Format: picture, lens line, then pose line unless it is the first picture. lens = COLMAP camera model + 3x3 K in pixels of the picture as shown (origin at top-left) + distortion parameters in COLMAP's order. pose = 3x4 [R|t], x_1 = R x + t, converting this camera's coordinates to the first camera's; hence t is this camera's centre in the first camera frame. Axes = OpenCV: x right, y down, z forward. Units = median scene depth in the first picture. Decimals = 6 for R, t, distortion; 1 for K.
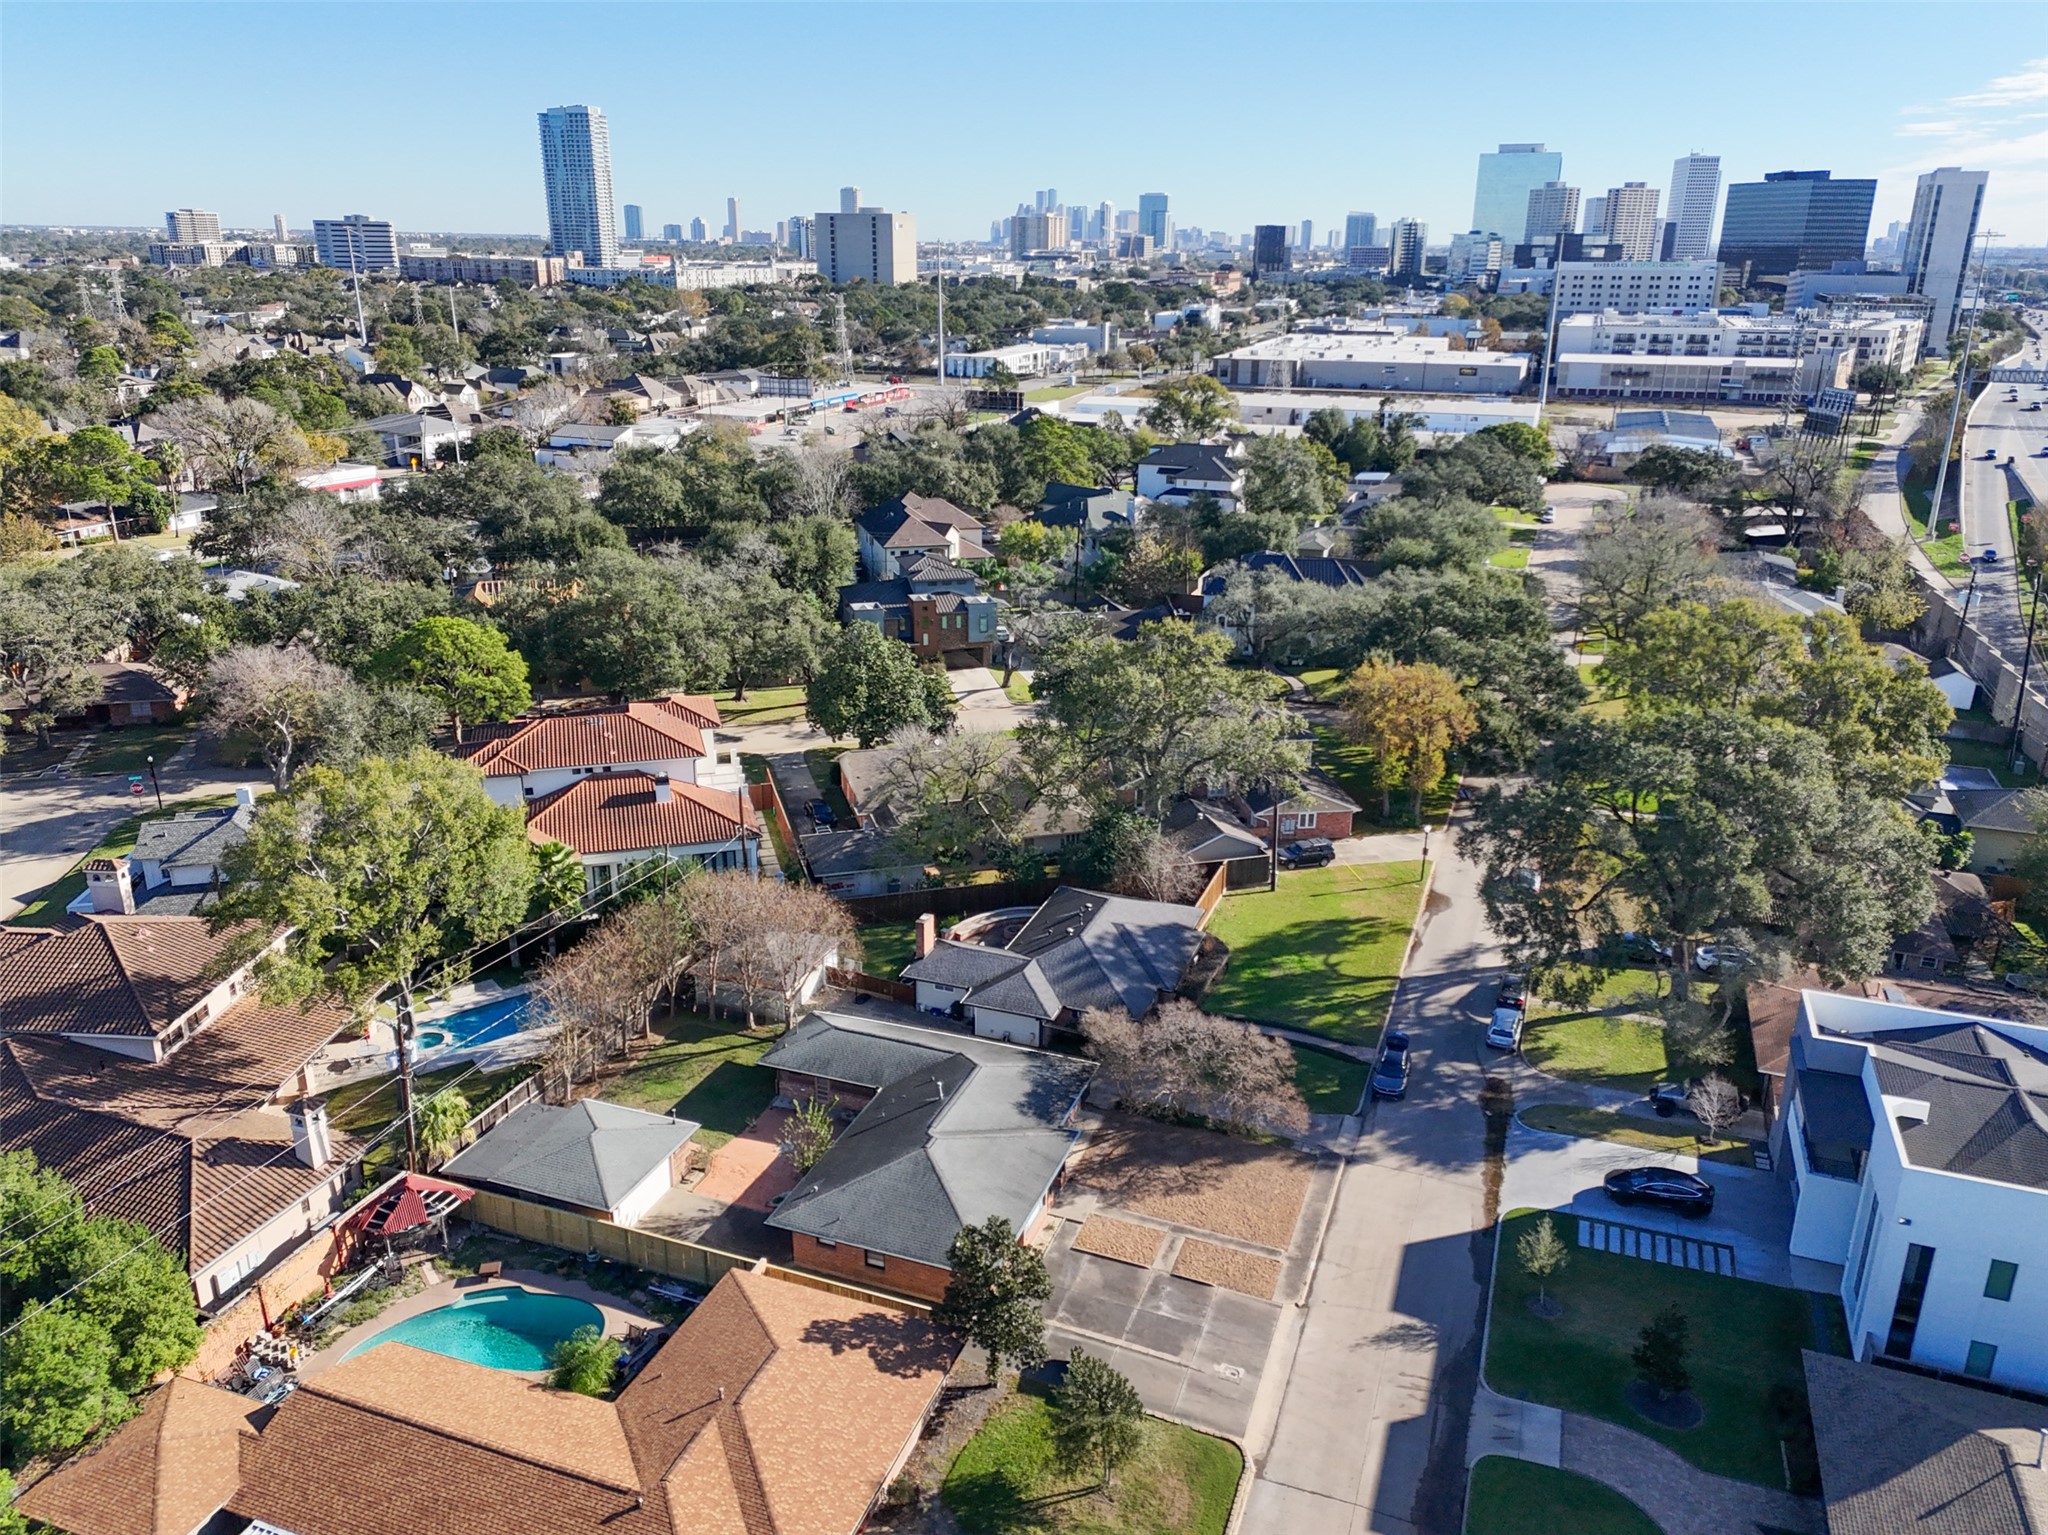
lens RADIAL K [[1495.6, 0, 1031.8], [0, 1495.6, 758.2], [0, 0, 1]] dist [0.084424, -0.079466]
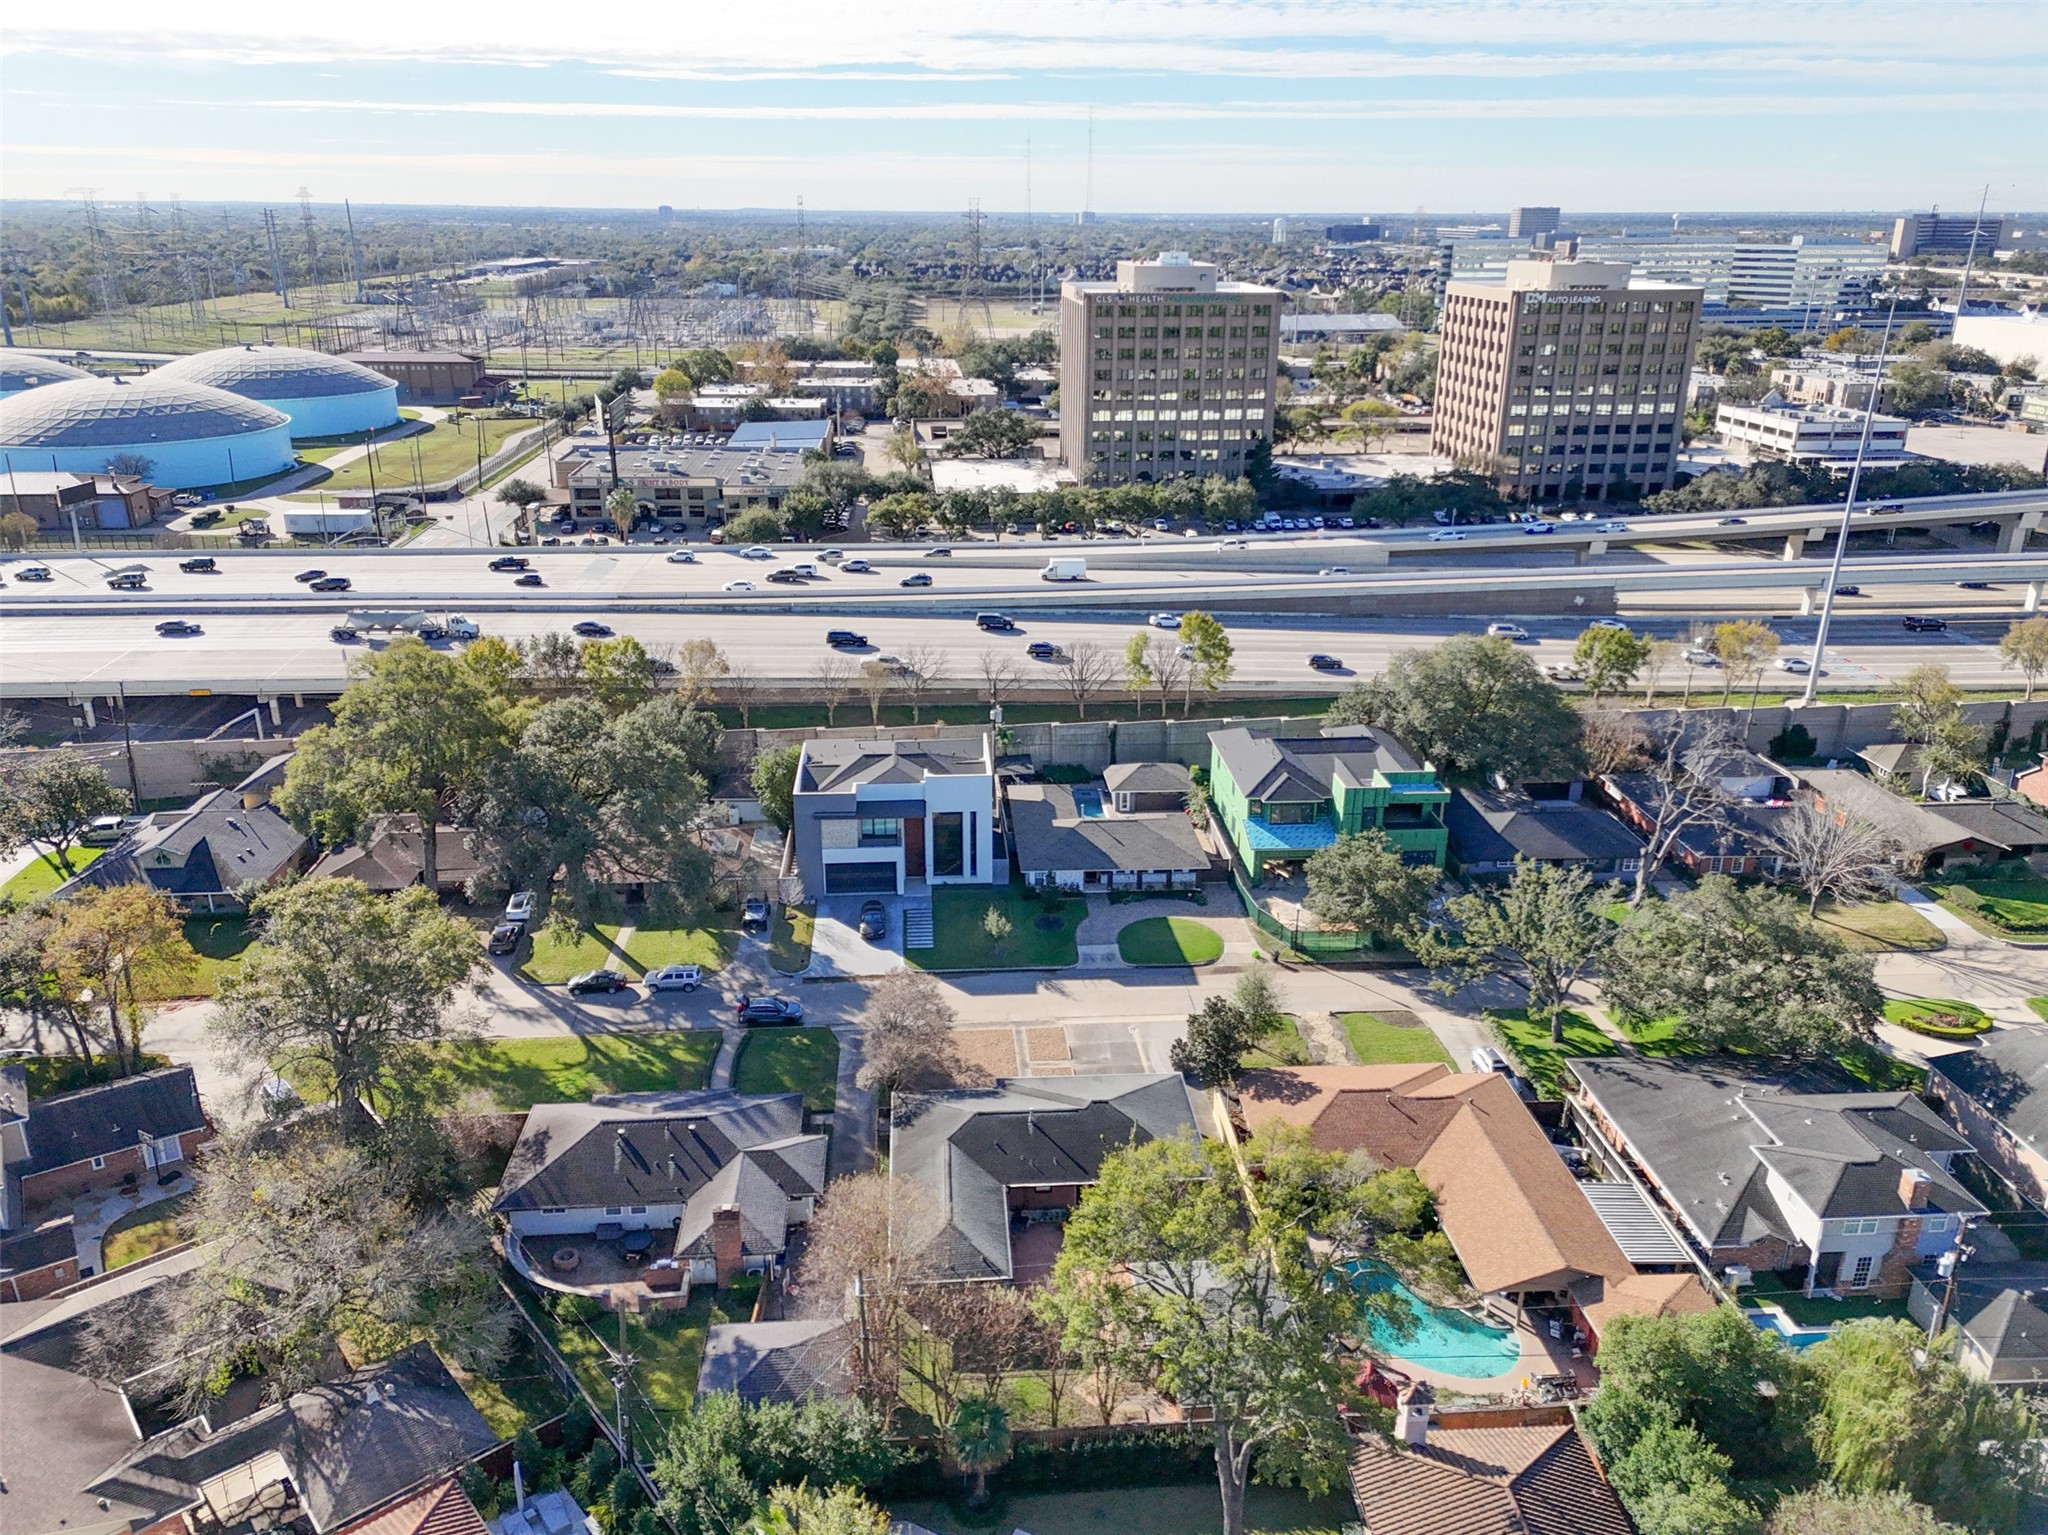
lens RADIAL K [[1495.6, 0, 1031.8], [0, 1495.6, 758.2], [0, 0, 1]] dist [0.084424, -0.079466]
pose [[-0.419908, -0.320819, 0.848972, -0.444928], [0.285766, 0.841118, 0.459193, -0.253565], [-0.861403, 0.435426, -0.261513, 0.543441]]
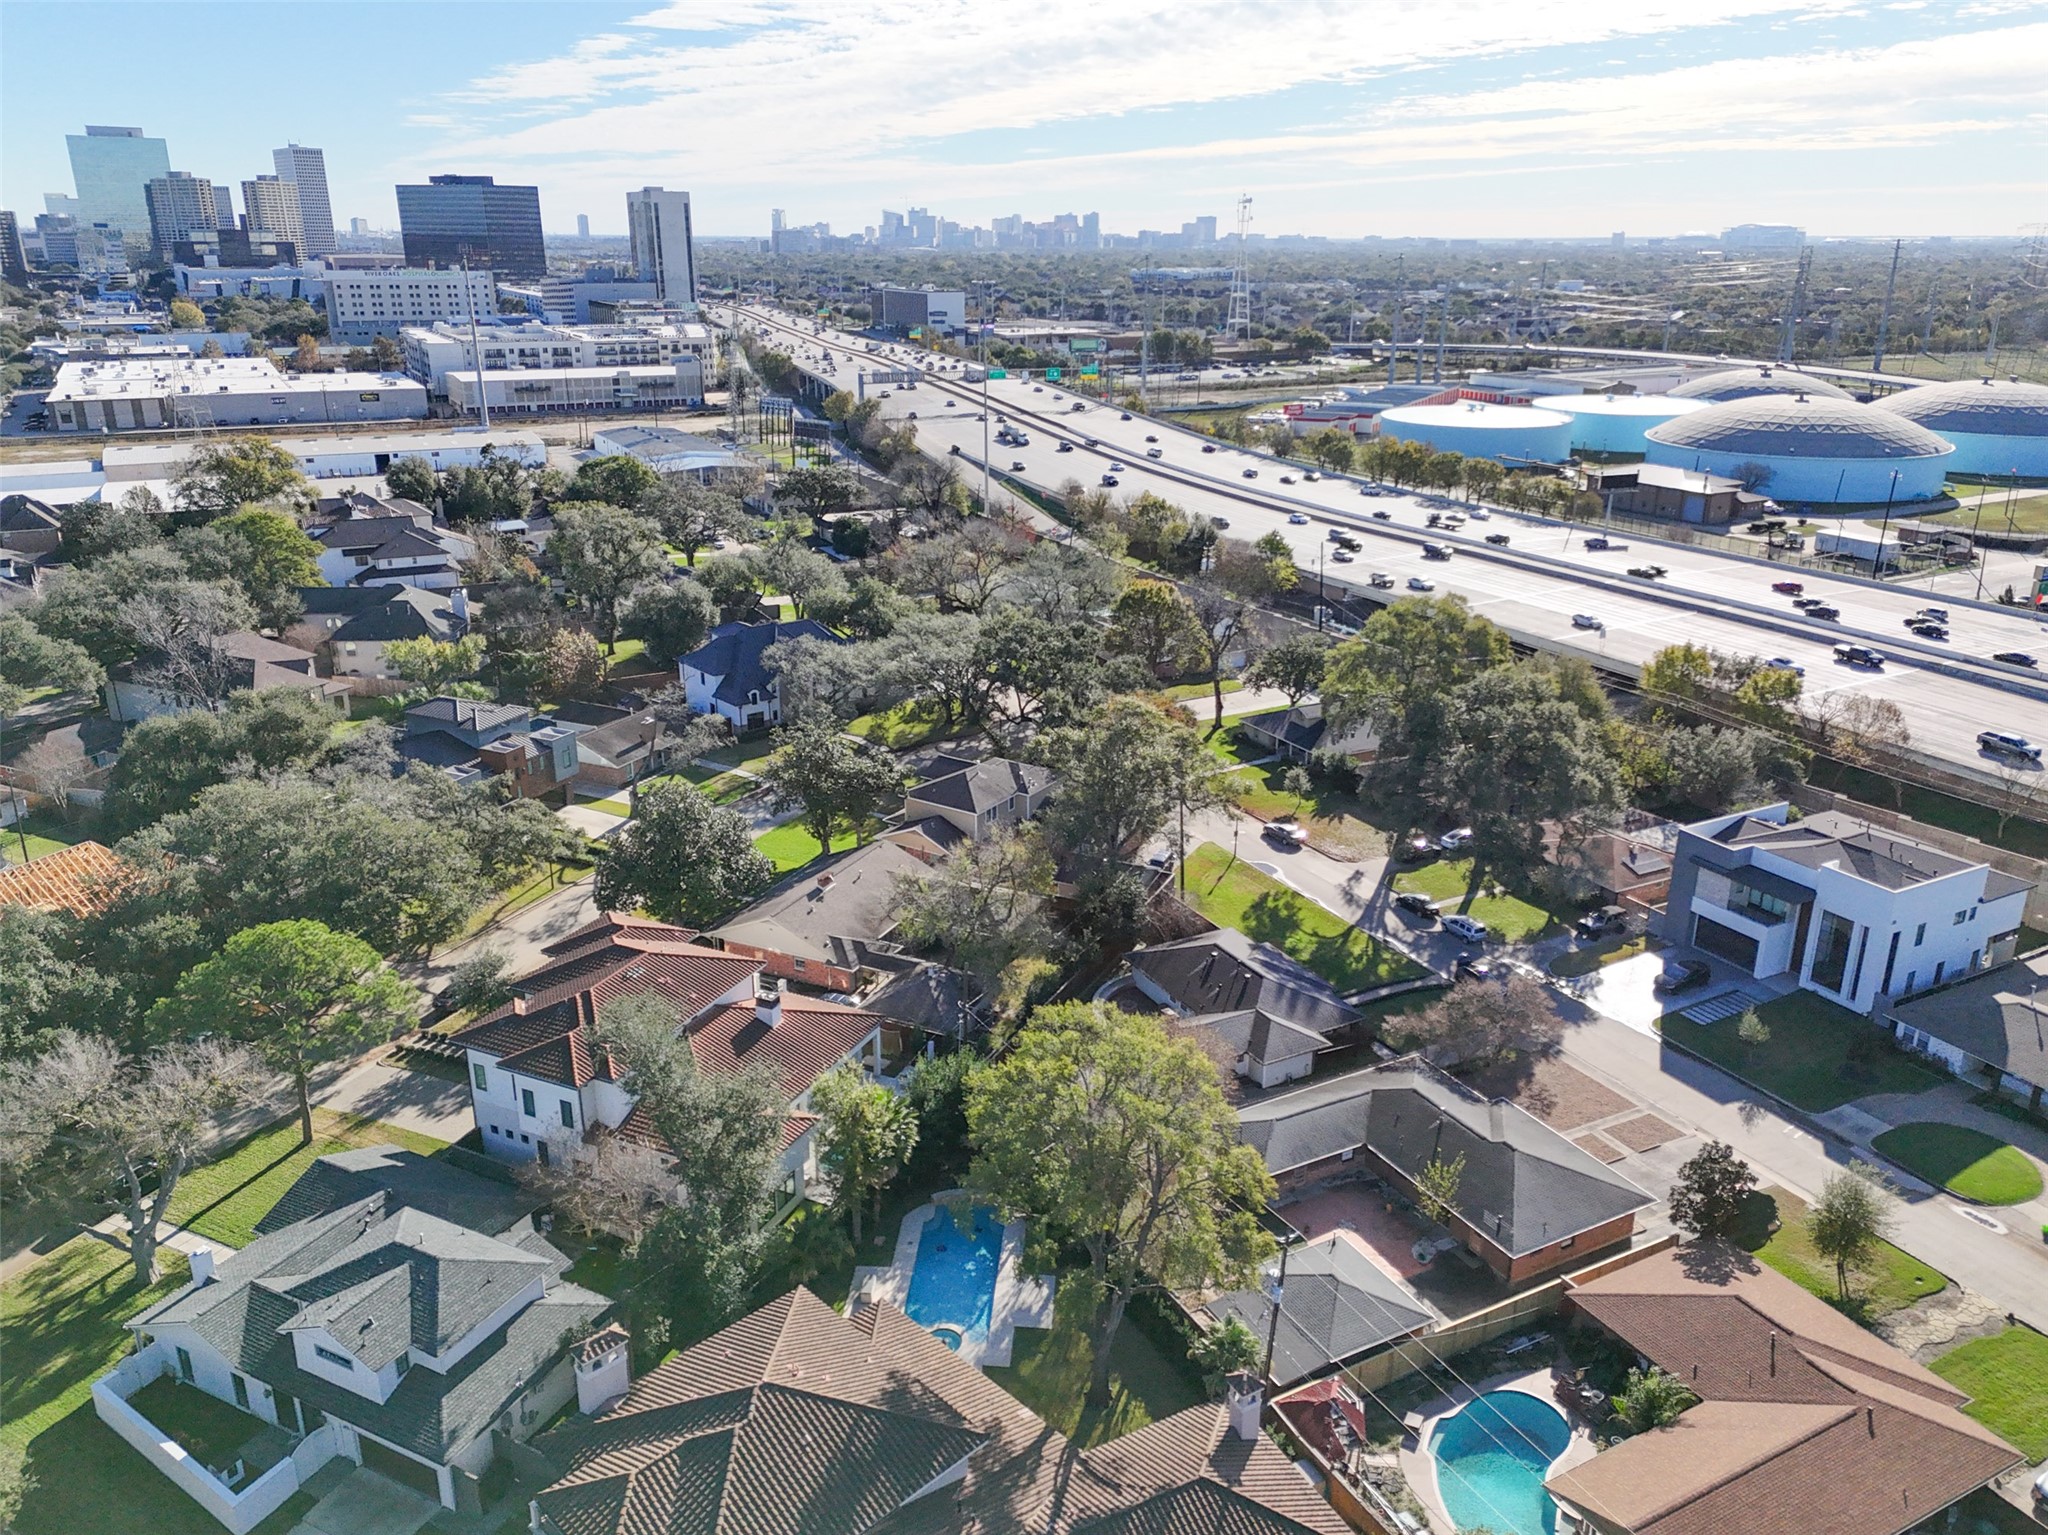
lens RADIAL K [[1495.6, 0, 1031.8], [0, 1495.6, 758.2], [0, 0, 1]] dist [0.084424, -0.079466]
pose [[0.659144, -0.252426, 0.708386, -0.485357], [0.245531, 0.962597, 0.114548, -0.123768], [-0.710805, 0.098427, 0.696469, 0.167255]]
